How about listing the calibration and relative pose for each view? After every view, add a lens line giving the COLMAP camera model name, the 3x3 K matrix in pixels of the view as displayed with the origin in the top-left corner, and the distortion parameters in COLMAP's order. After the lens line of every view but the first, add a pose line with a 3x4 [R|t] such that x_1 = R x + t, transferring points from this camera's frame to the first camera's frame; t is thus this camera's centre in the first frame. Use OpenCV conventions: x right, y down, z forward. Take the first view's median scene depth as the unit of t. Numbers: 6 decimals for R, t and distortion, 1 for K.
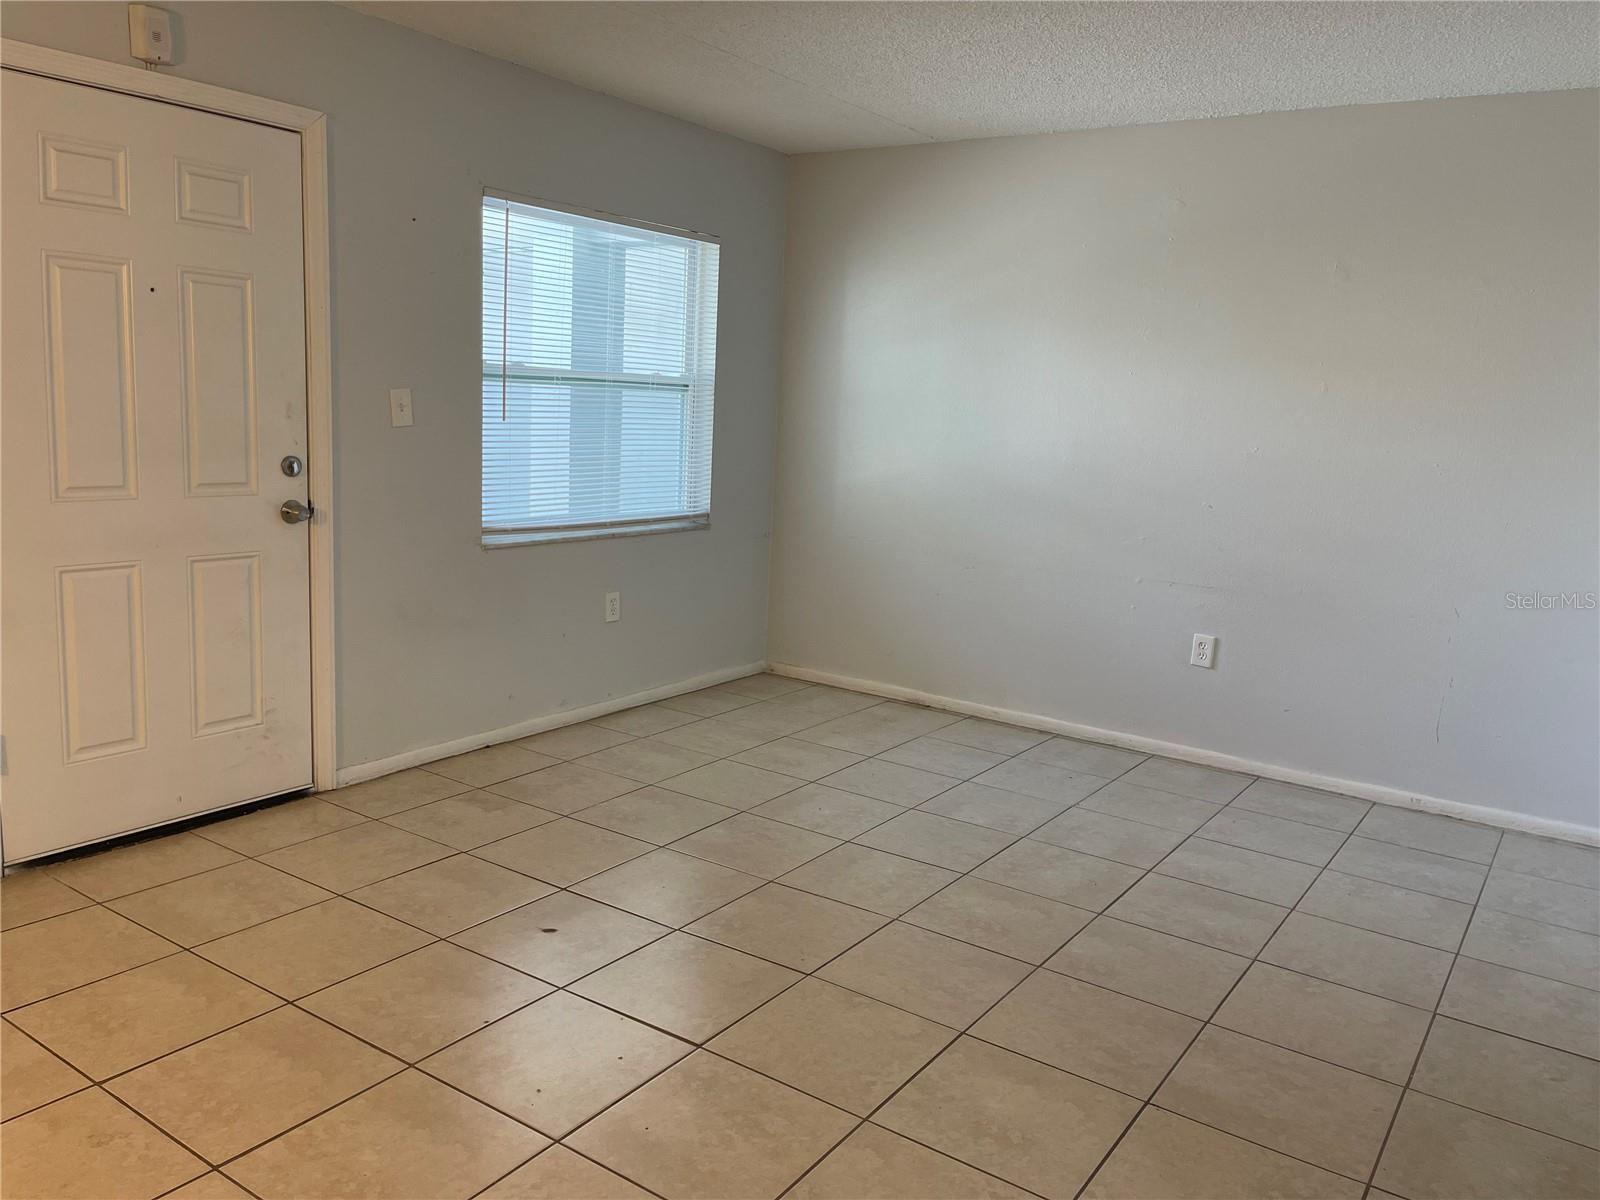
lens RADIAL K [[1212.9, 0, 806.6], [0, 1212.9, 593.9], [0, 0, 1]] dist [0.047367, -0.041596]
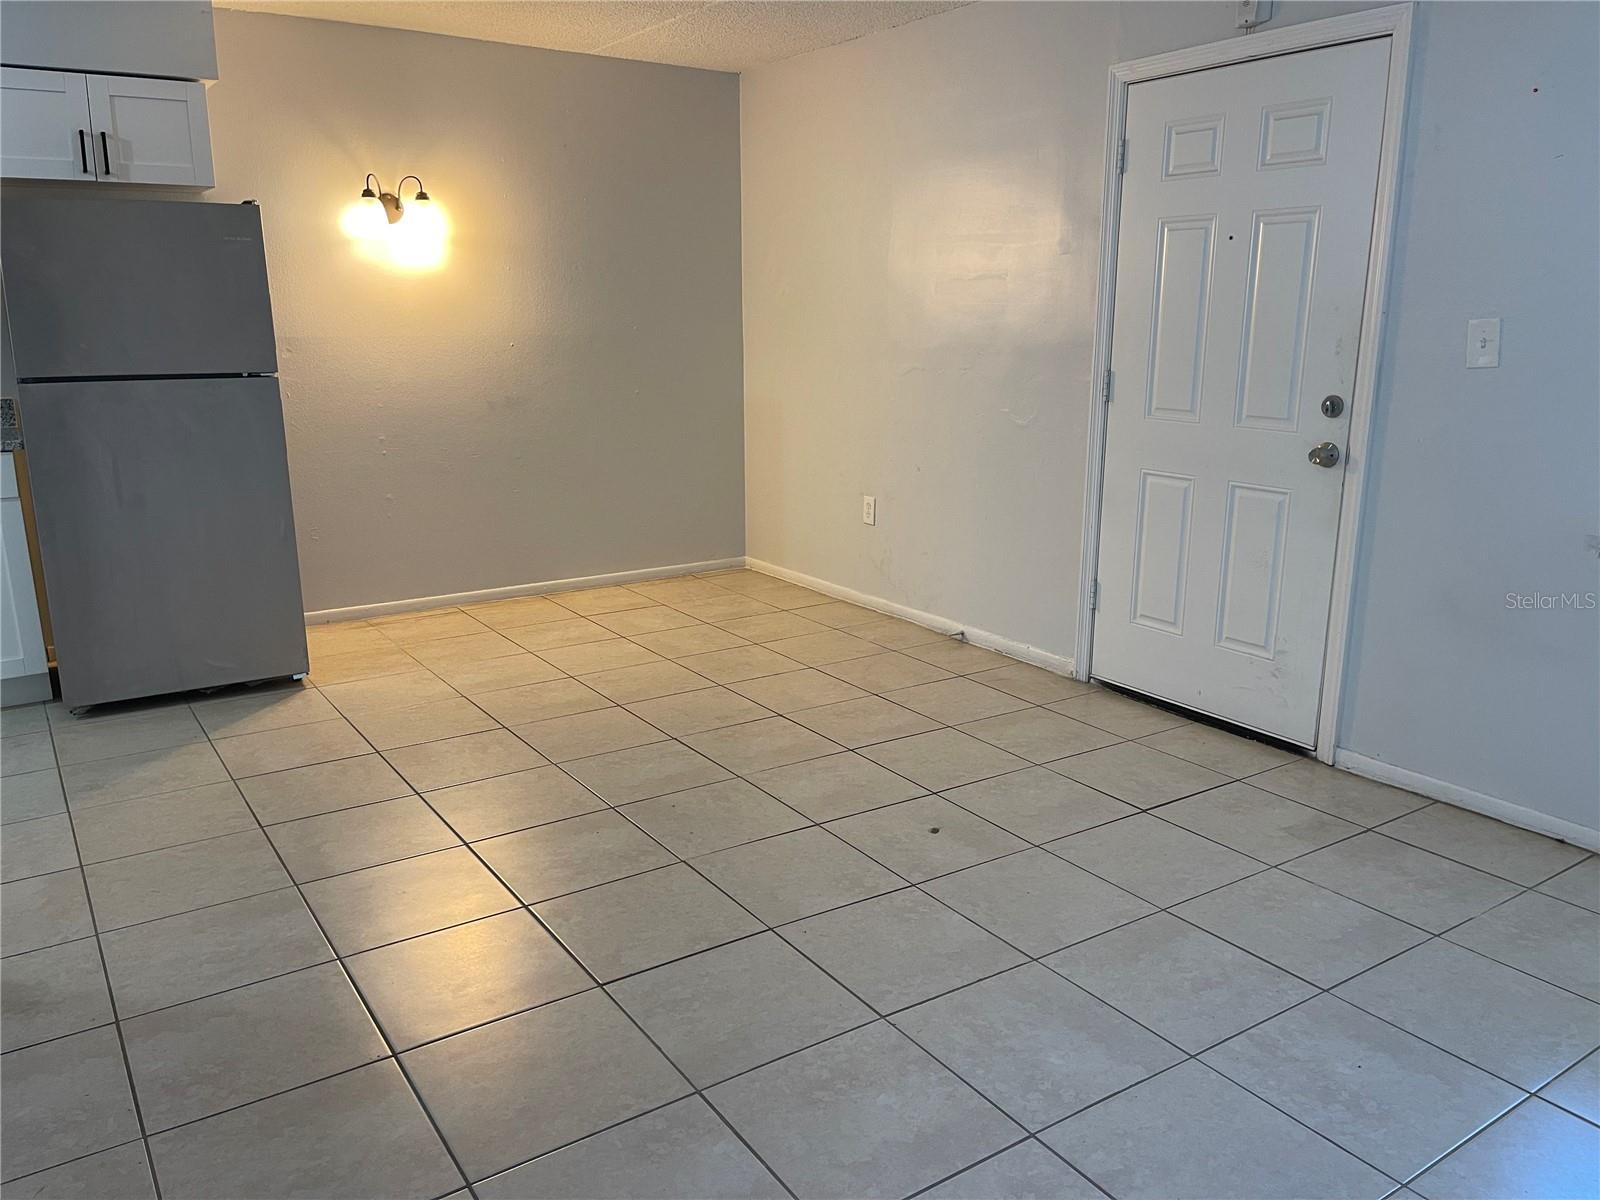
lens RADIAL K [[1212.9, 0, 808.1], [0, 1212.9, 603.7], [0, 0, 1]] dist [0.047367, -0.041596]
pose [[-0.369314, 0.170674, -0.913497, 0.627233], [-0.171241, 0.953659, 0.247408, -0.125879], [0.913391, 0.247800, -0.322974, 0.991669]]
